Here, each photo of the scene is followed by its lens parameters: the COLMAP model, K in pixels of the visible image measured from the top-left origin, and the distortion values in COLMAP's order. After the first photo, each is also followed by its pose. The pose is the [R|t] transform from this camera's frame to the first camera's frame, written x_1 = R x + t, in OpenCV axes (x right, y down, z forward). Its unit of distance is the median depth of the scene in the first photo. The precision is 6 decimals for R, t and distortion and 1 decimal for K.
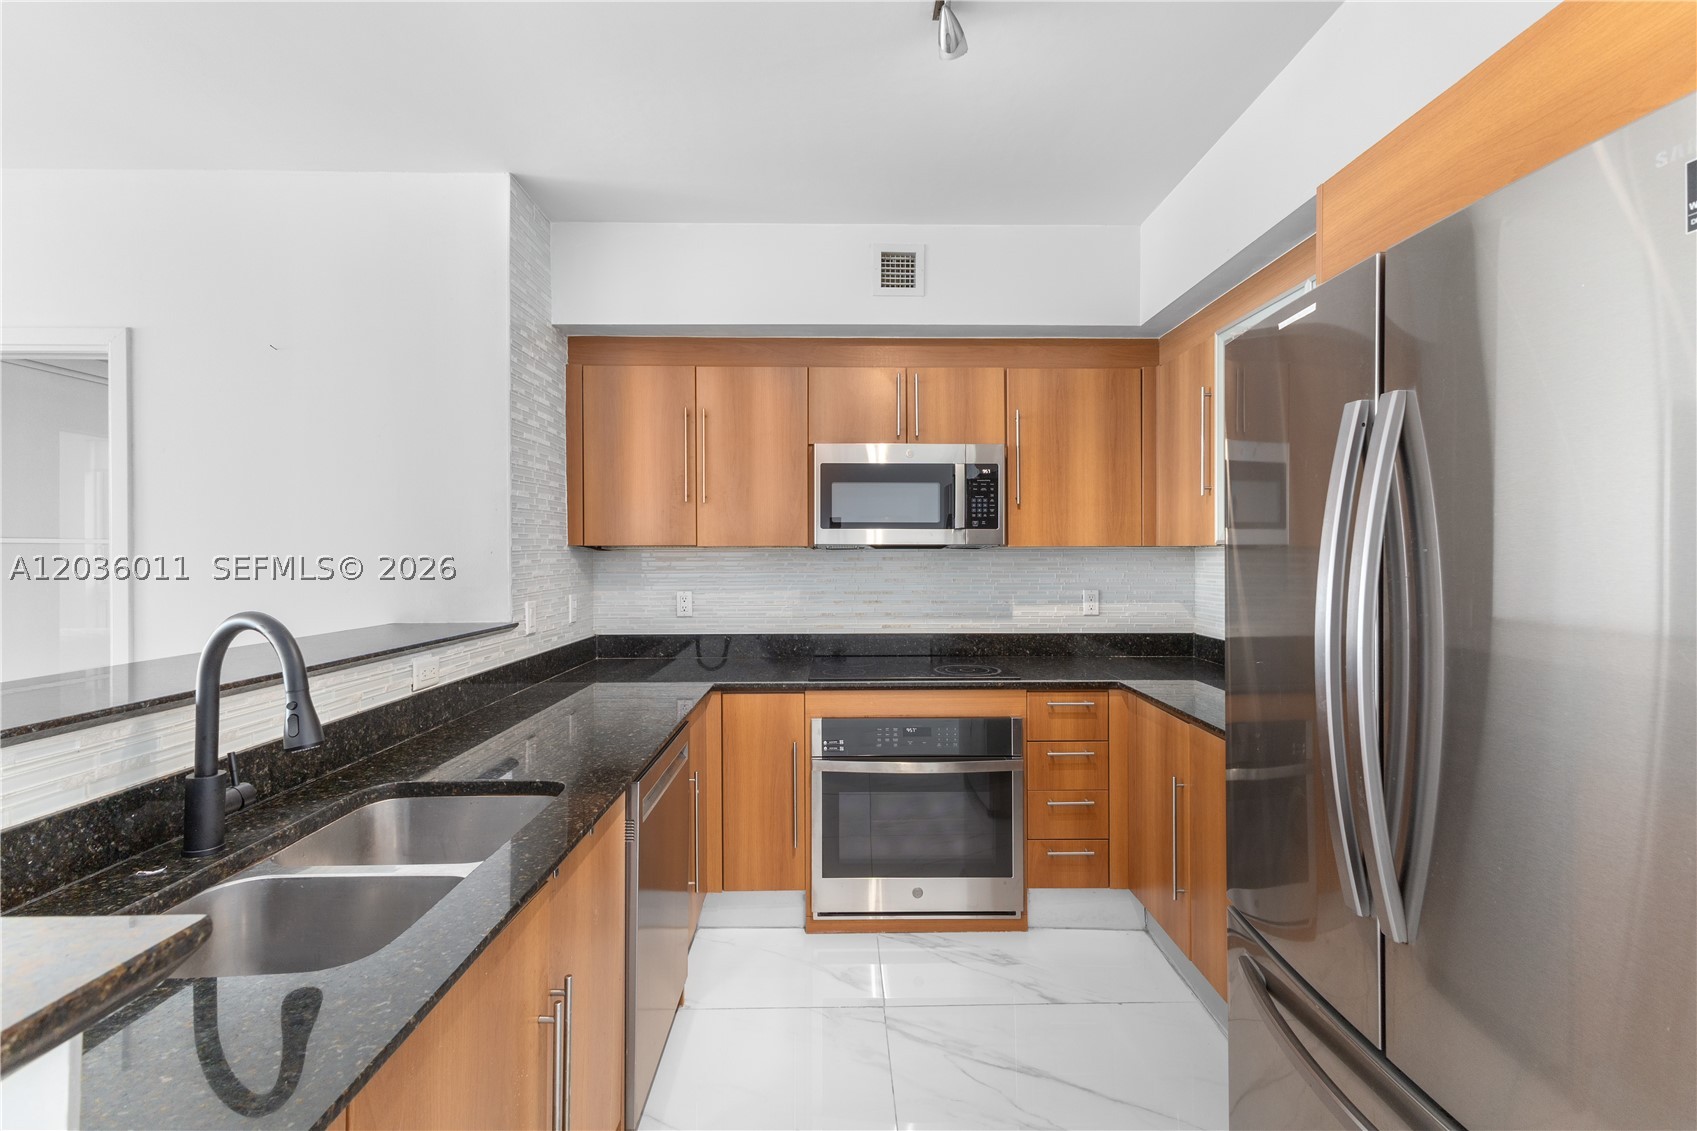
lens RADIAL K [[739.5, 0, 841.4], [0, 739.5, 557.9], [0, 0, 1]] dist [0.003532, 0.000263]
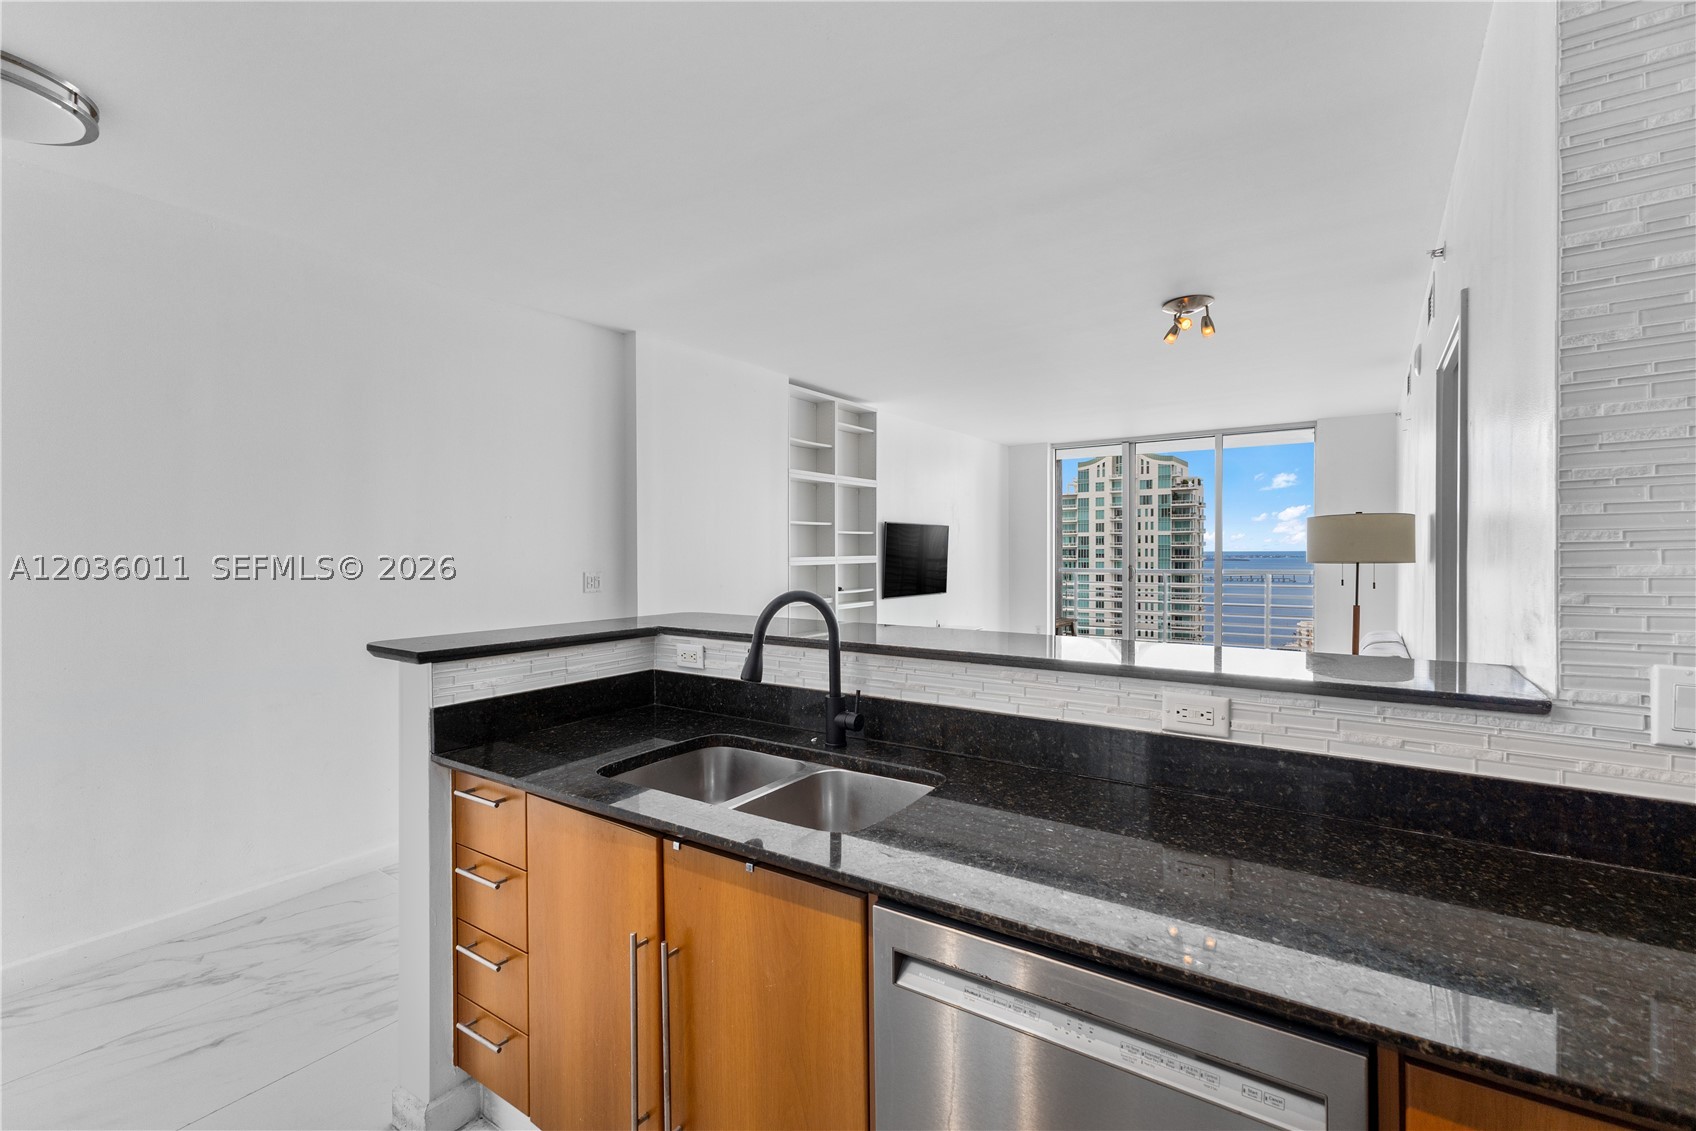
lens RADIAL K [[754.1, 0, 871.2], [0, 754.1, 560.0], [0, 0, 1]] dist [0.001755, -0.000010]
pose [[-0.563776, 0.018457, -0.825722, 0.164433], [0.002107, 0.999779, 0.020909, -0.008272], [0.825925, 0.010049, -0.563690, 0.844812]]
